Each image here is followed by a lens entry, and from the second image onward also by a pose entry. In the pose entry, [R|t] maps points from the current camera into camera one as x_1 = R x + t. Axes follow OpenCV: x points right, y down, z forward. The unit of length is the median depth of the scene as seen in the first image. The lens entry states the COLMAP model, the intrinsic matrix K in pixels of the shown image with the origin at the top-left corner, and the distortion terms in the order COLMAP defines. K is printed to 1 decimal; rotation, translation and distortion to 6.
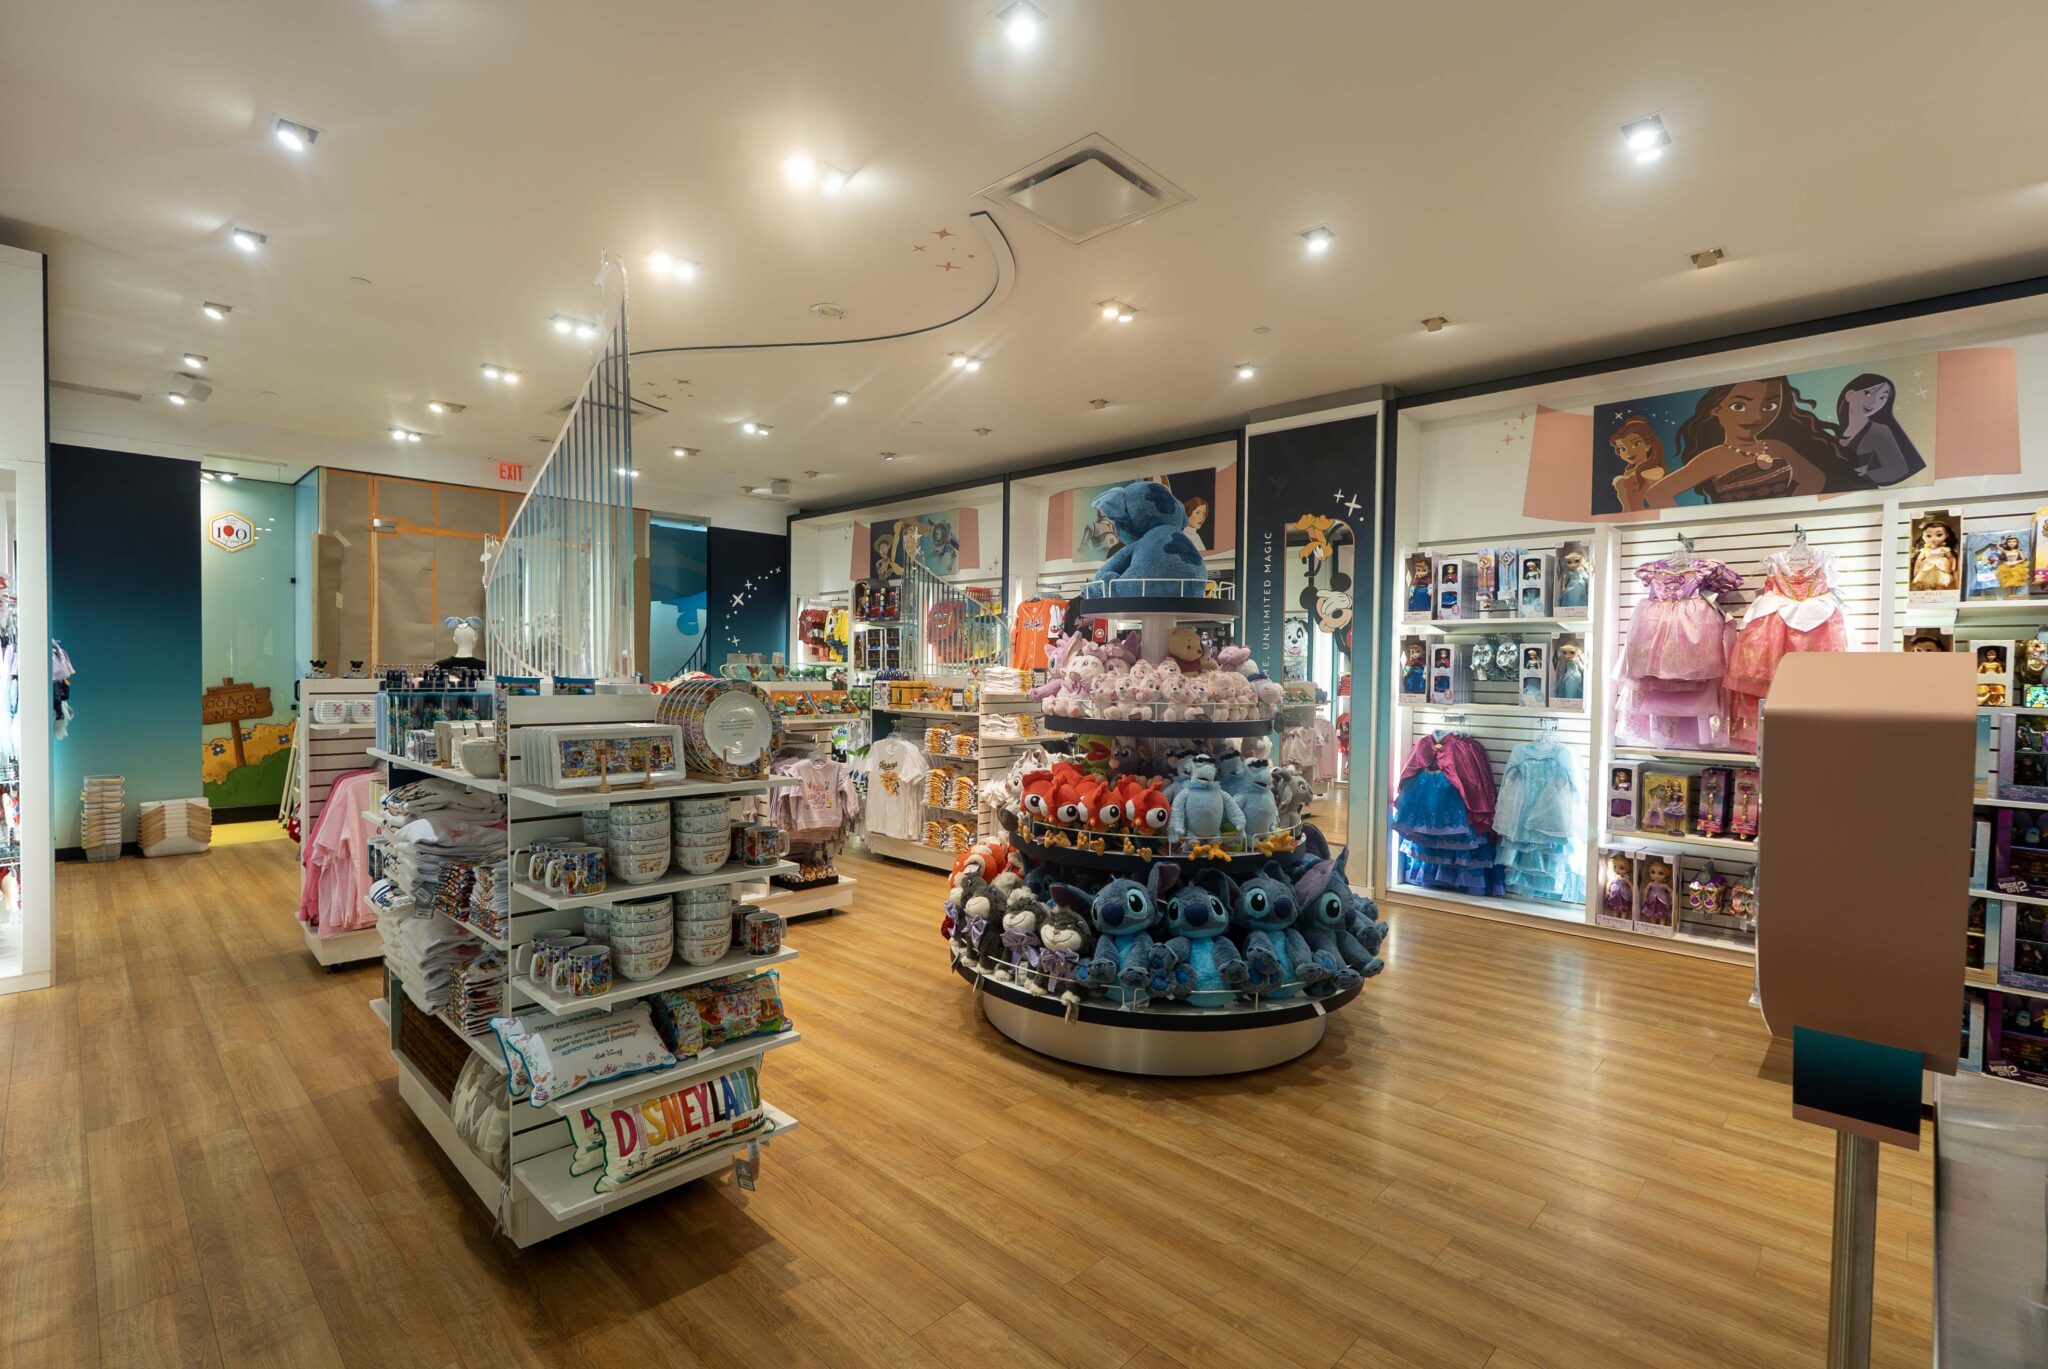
lens RADIAL K [[941.2, 0, 1023.5], [0, 941.2, 688.3], [0, 0, 1]] dist [-0.004752, 0.001499]
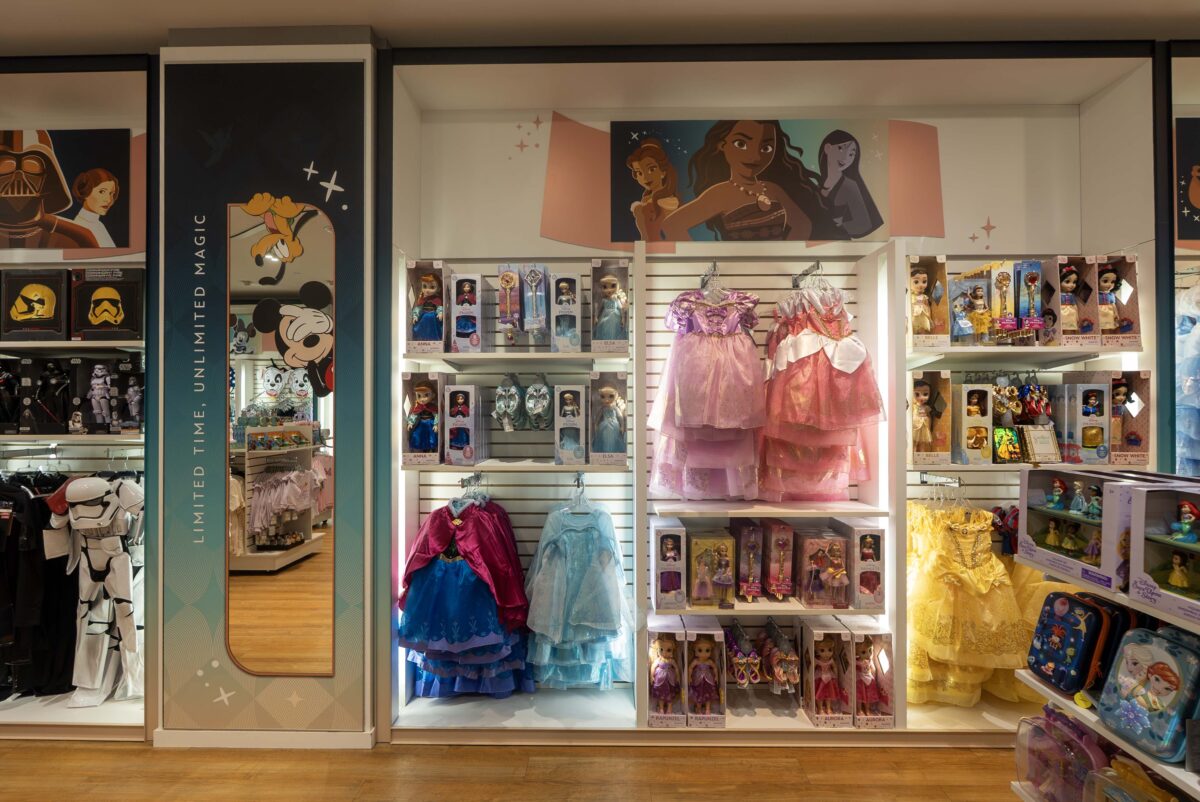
lens RADIAL K [[551.5, 0, 600.4], [0, 551.5, 402.5], [0, 0, 1]] dist [-0.004752, 0.001499]
pose [[0.732424, -0.011364, 0.680754, 0.243917], [0.026681, 0.999572, -0.012020, -0.026601], [-0.680326, 0.026967, 0.732413, 0.640927]]
